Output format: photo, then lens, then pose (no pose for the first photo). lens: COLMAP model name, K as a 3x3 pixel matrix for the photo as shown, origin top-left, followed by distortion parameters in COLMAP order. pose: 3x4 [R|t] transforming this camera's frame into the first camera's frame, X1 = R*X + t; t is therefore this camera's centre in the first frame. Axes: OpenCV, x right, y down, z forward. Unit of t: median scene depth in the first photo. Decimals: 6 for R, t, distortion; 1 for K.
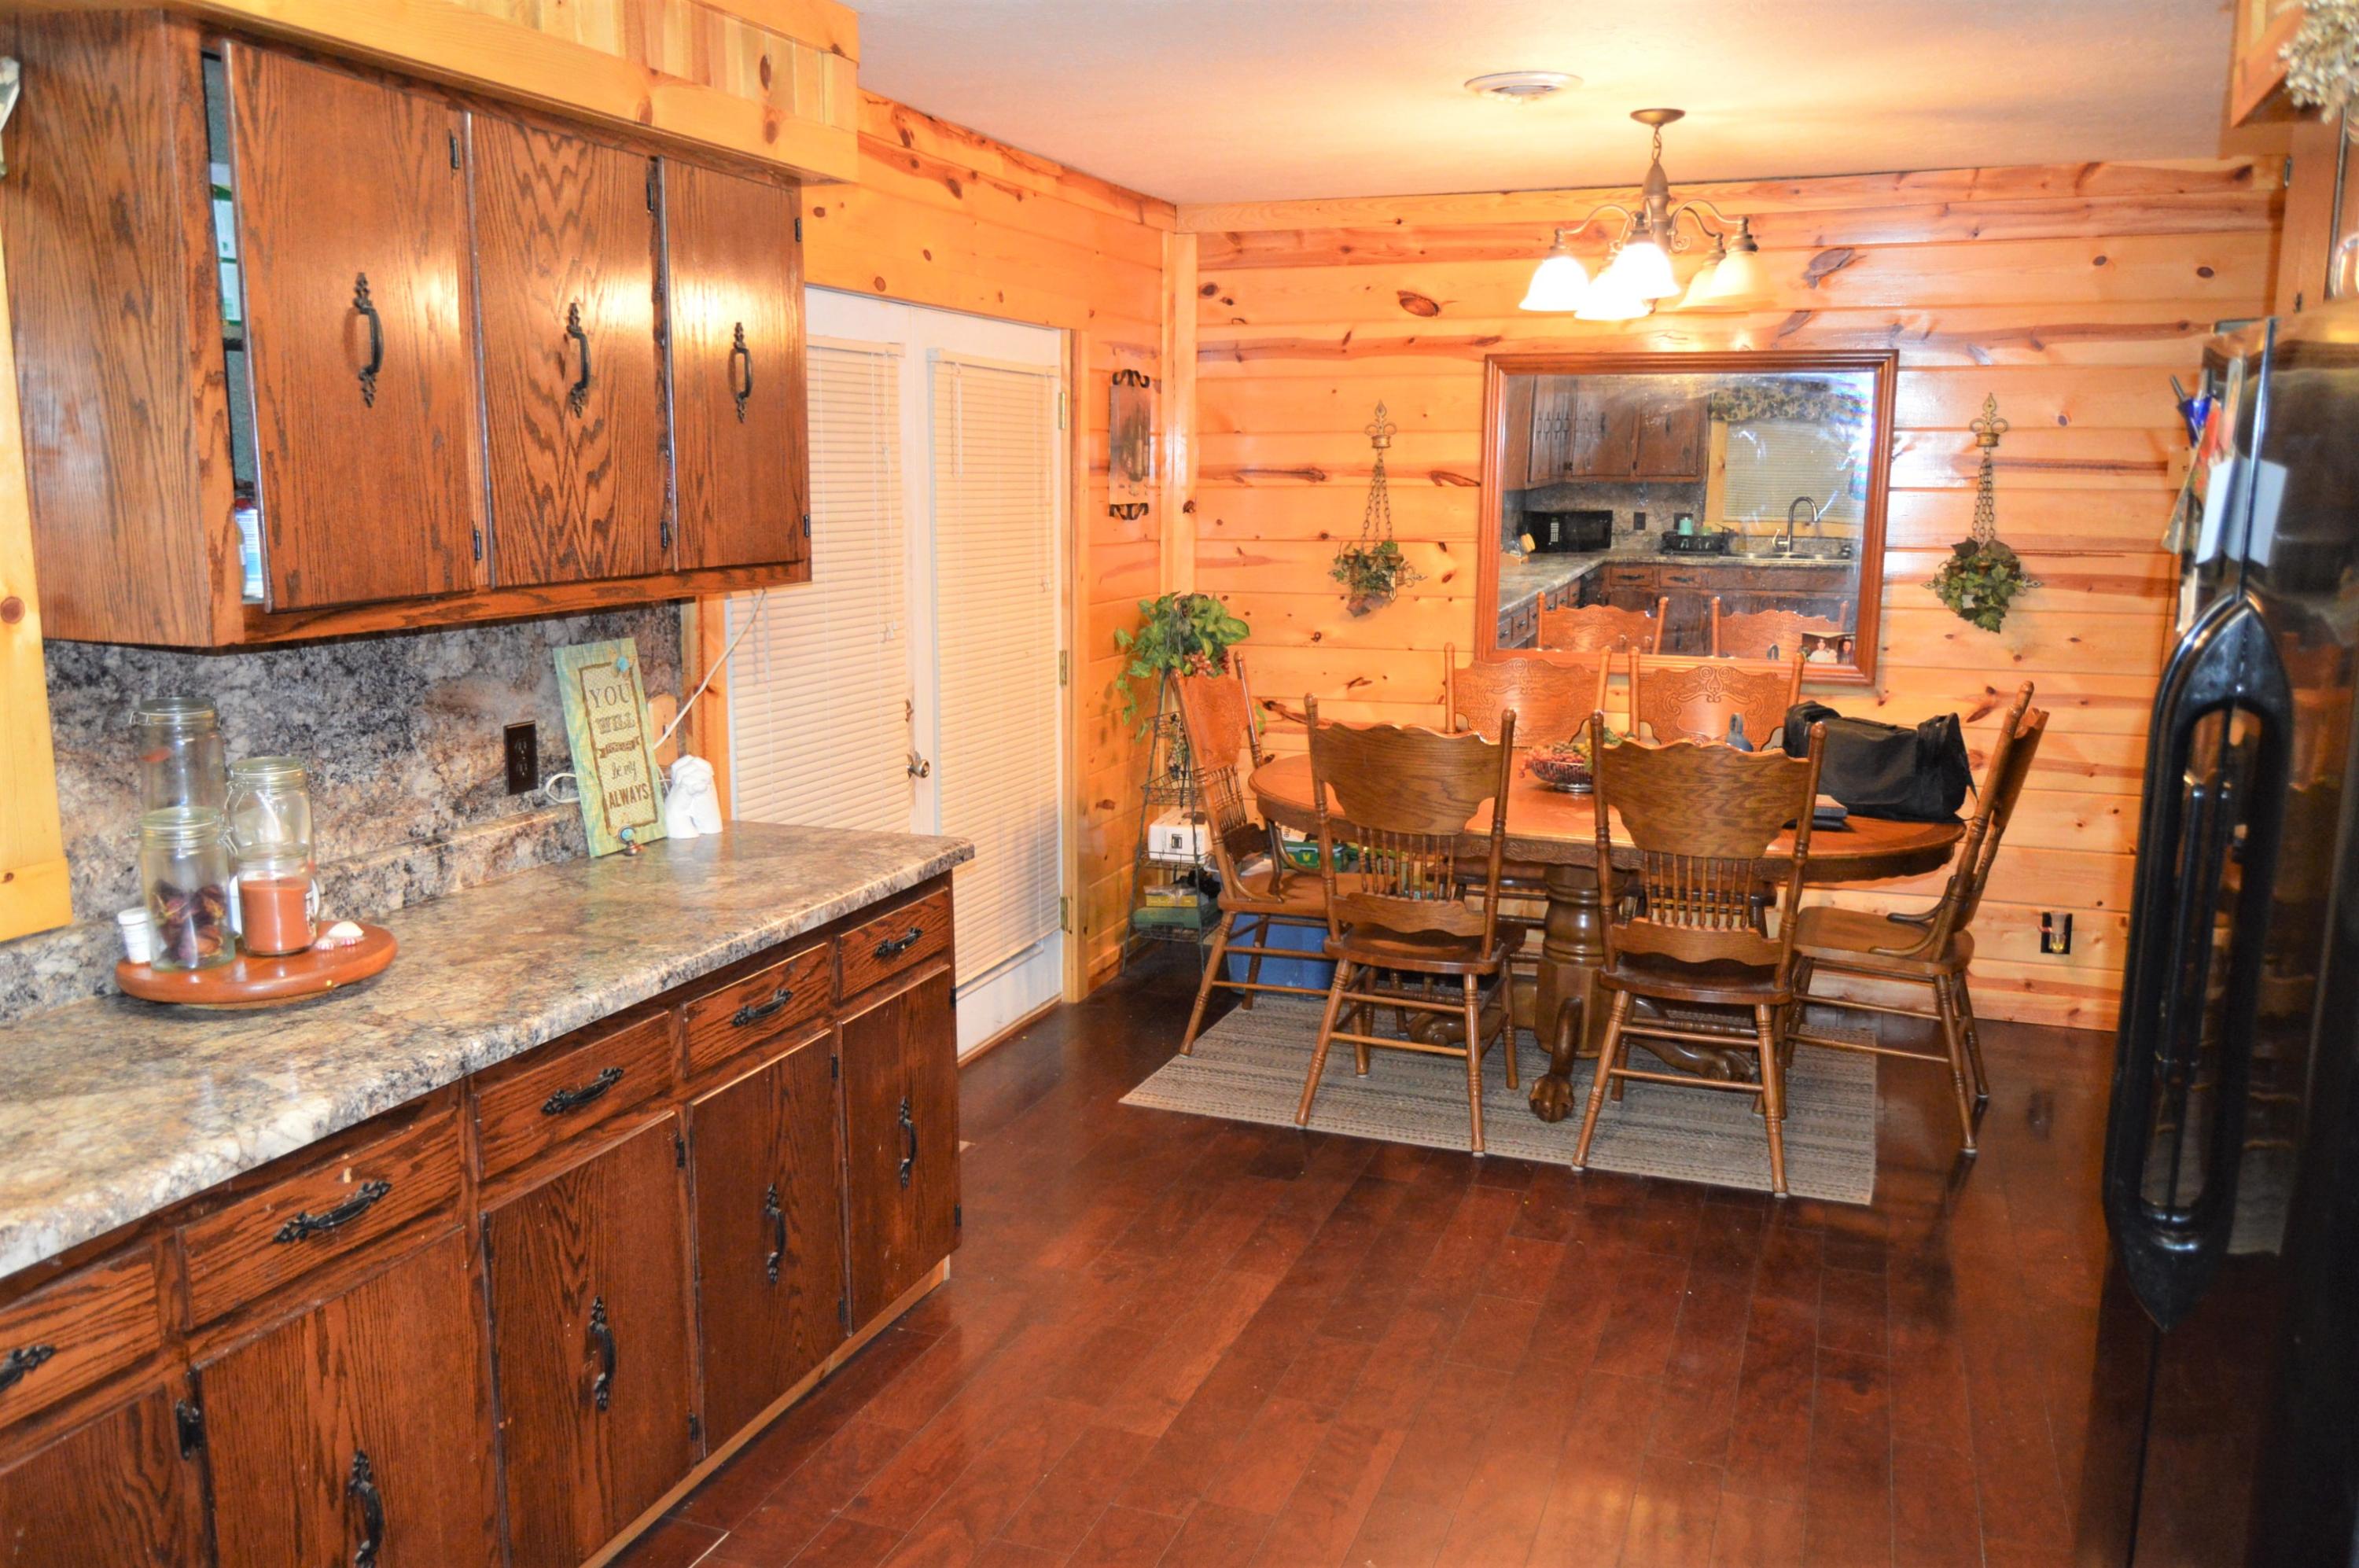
lens RADIAL K [[1864.0, 0, 1177.8], [0, 1864.0, 790.1], [0, 0, 1]] dist [-0.007285, 0.003910]
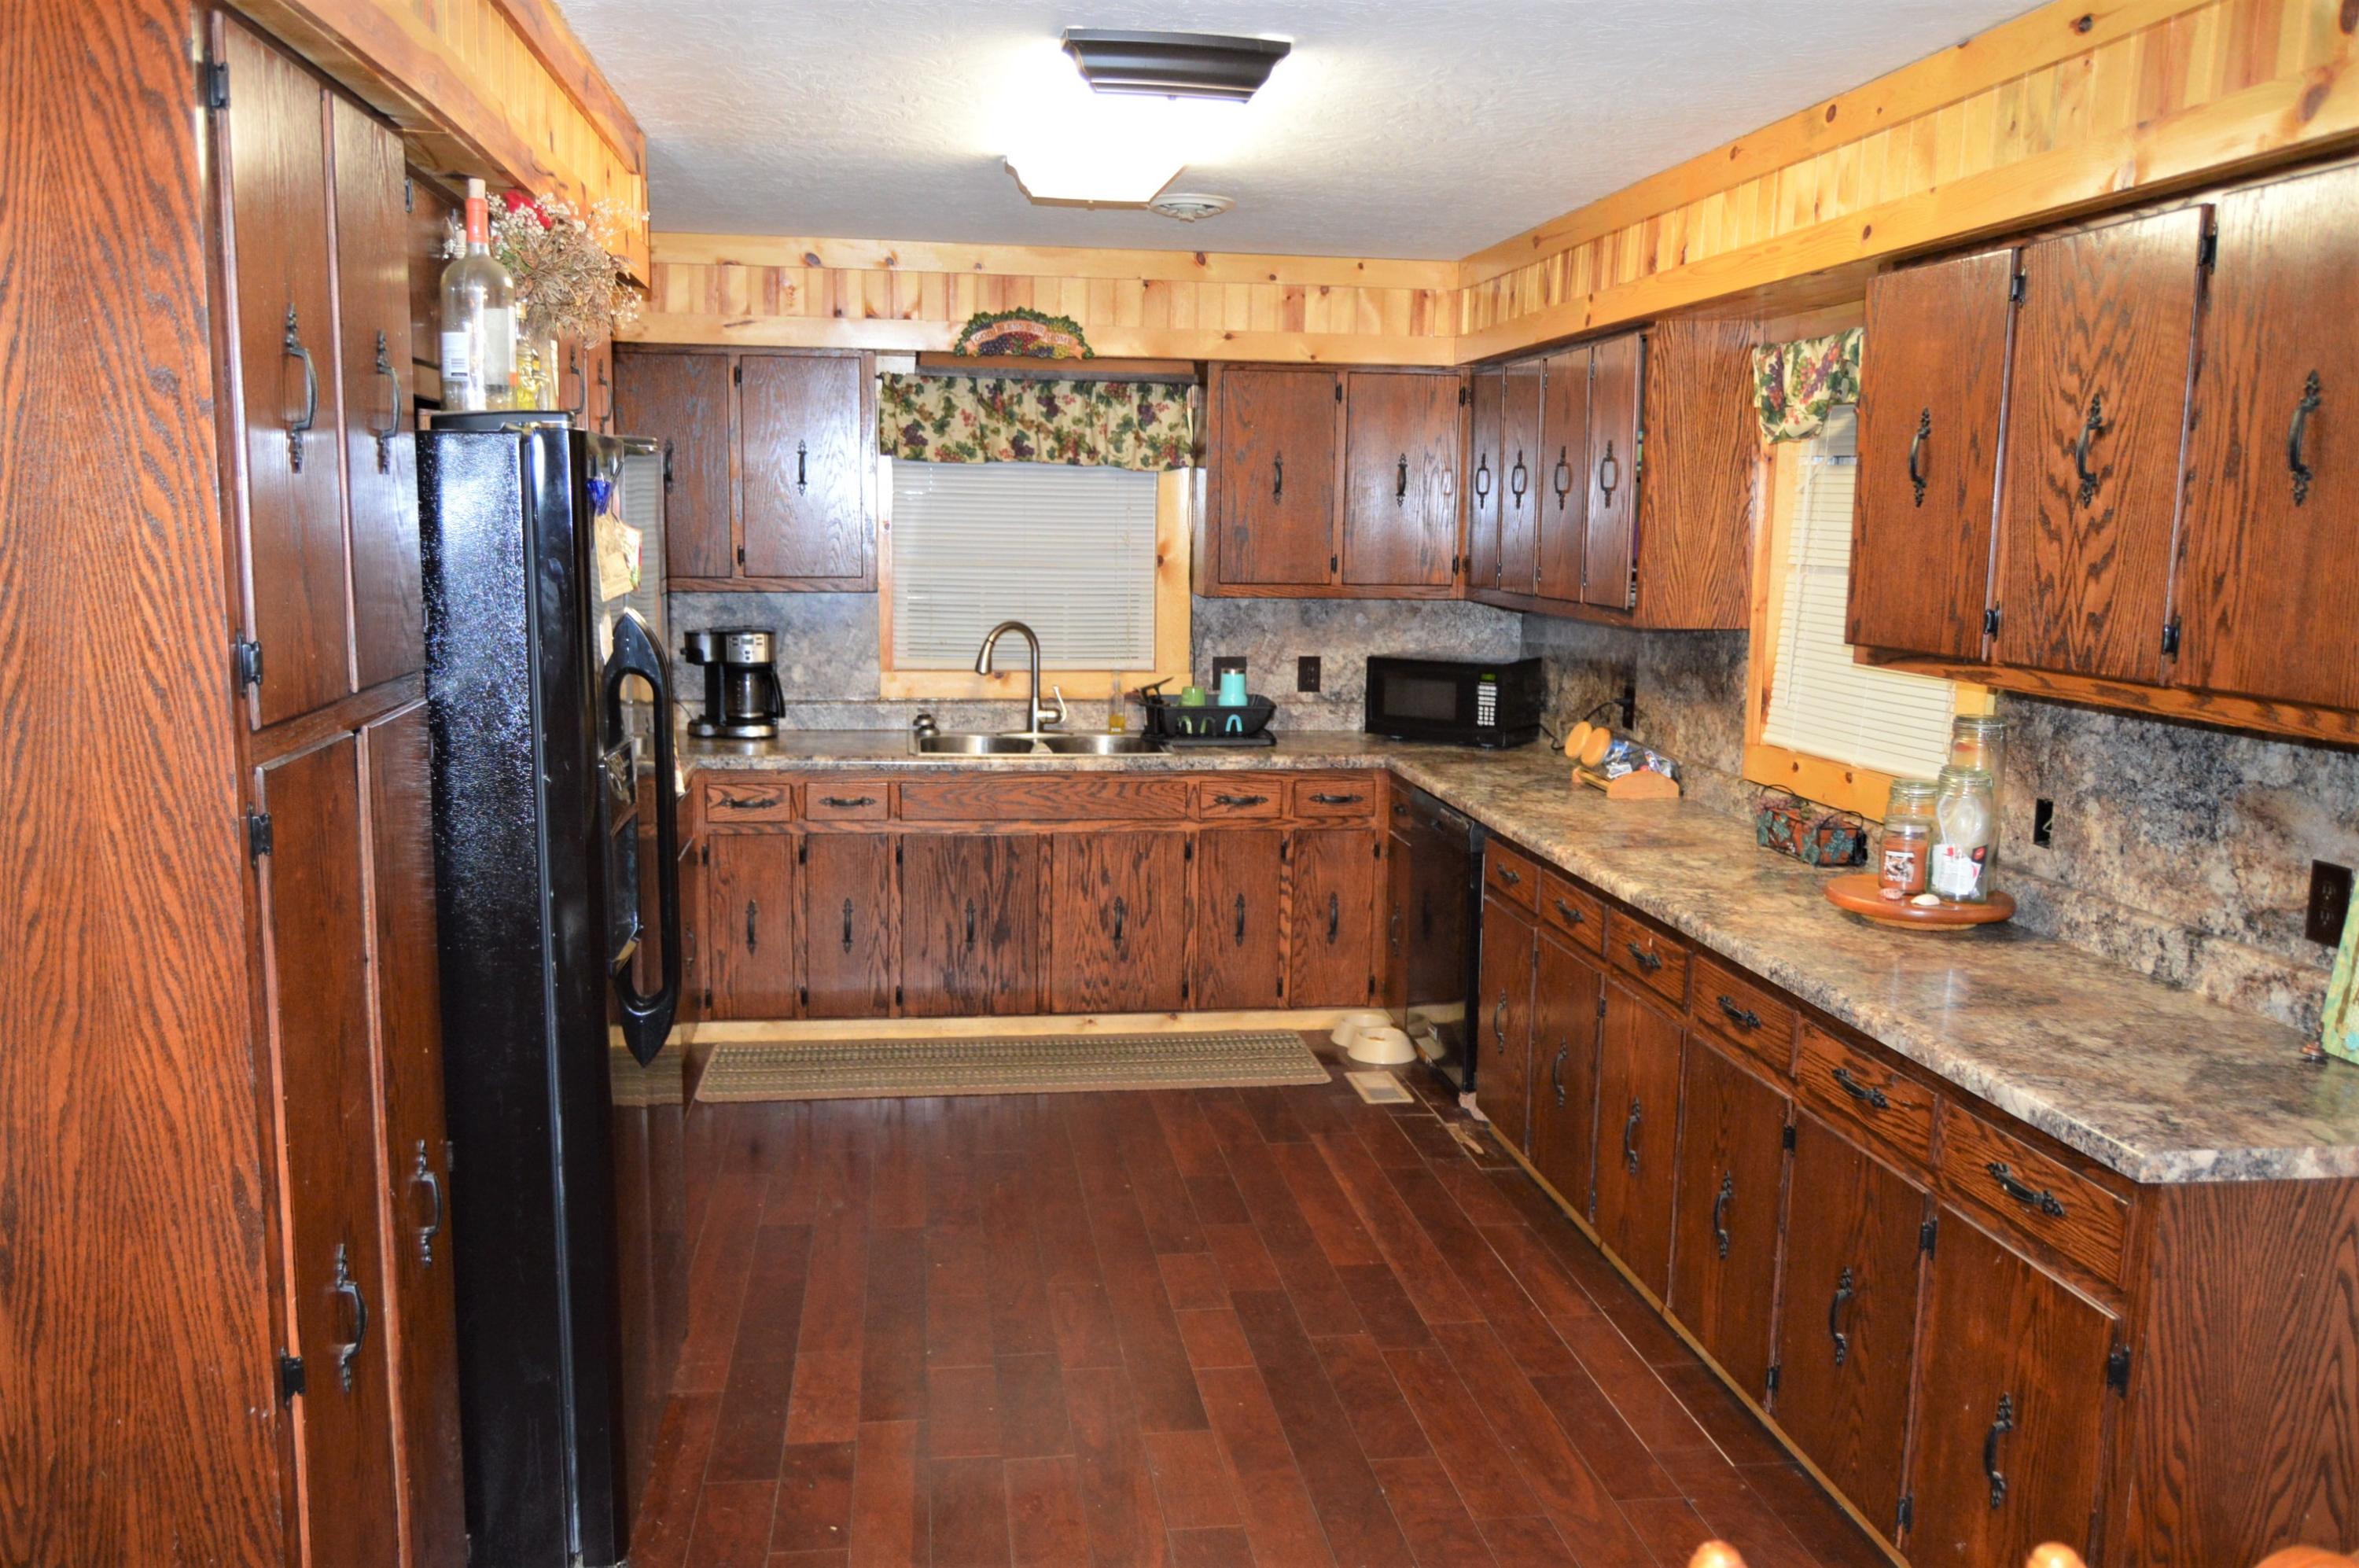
lens RADIAL K [[1864.0, 0, 1167.1], [0, 1864.0, 788.9], [0, 0, 1]] dist [-0.007285, 0.003910]
pose [[-0.881470, 0.051208, -0.469455, 0.573988], [-0.099636, 0.951558, 0.290877, -0.294189], [0.461609, 0.303174, -0.833668, 1.627006]]
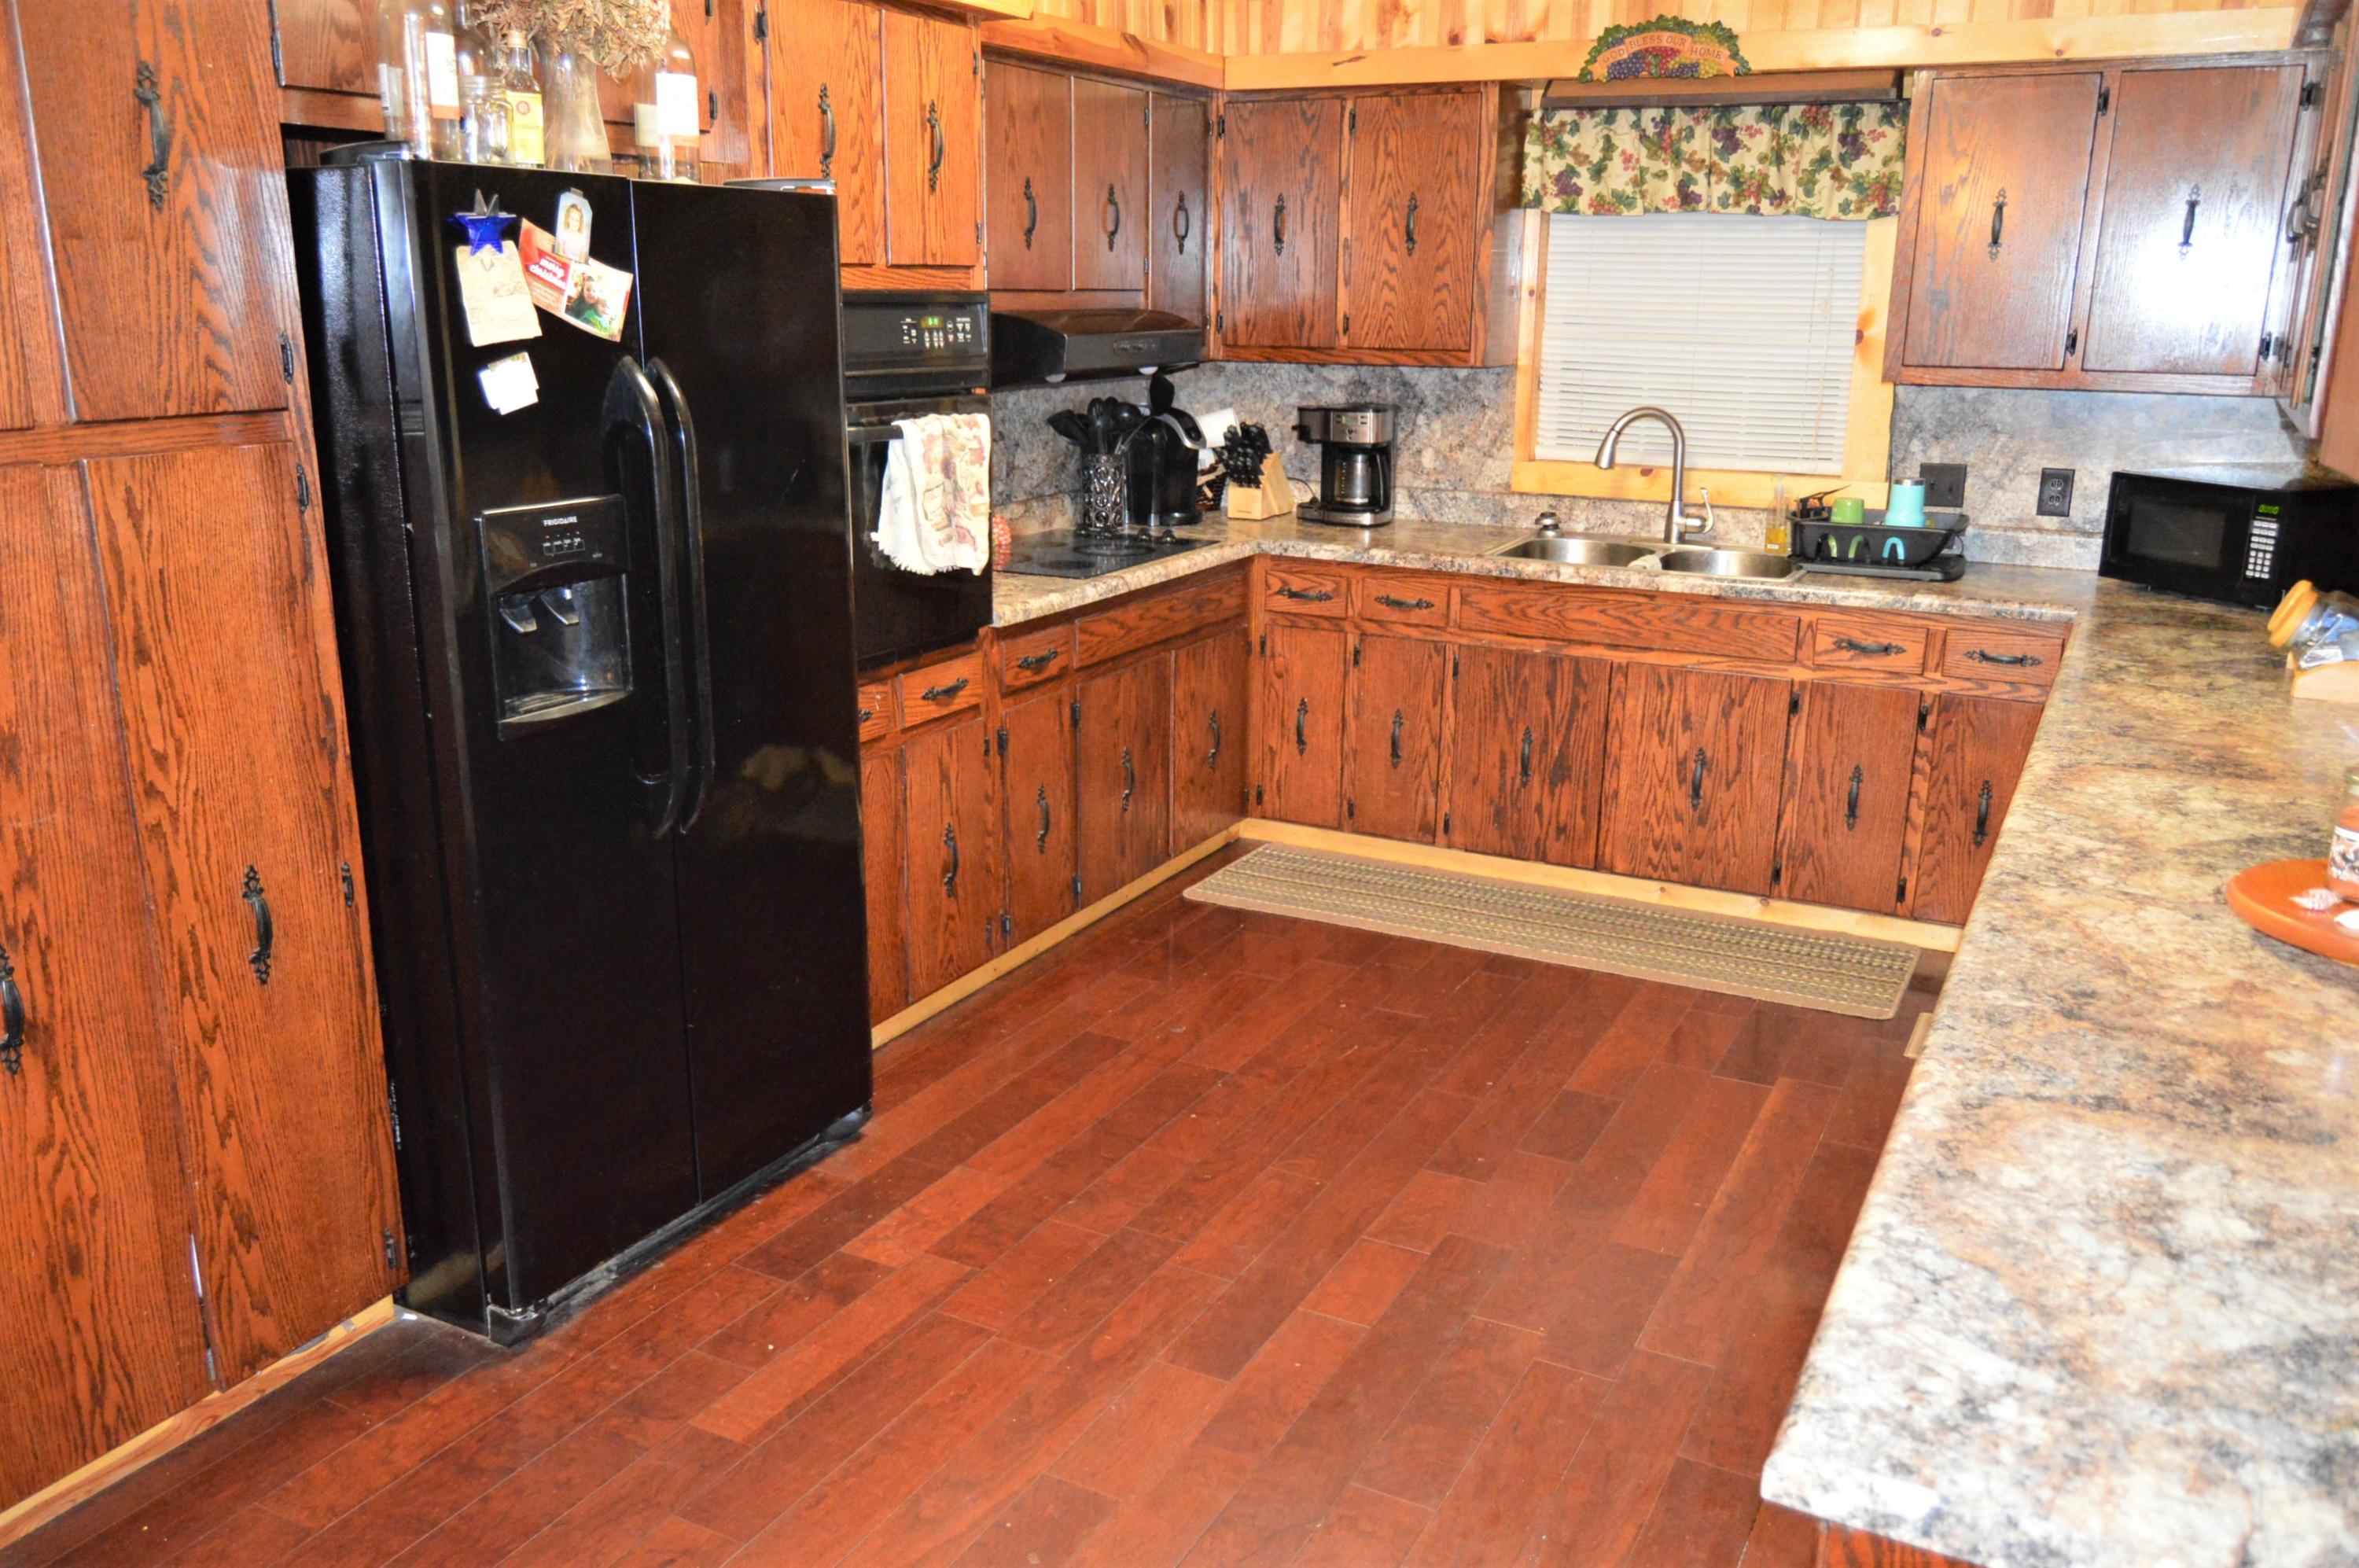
lens RADIAL K [[1864.0, 0, 1173.2], [0, 1864.0, 786.6], [0, 0, 1]] dist [-0.007285, 0.003910]
pose [[-0.991026, -0.050116, 0.123919, -0.049292], [0.006698, 0.907273, 0.420490, -0.264696], [-0.133502, 0.417546, -0.898795, 1.534906]]
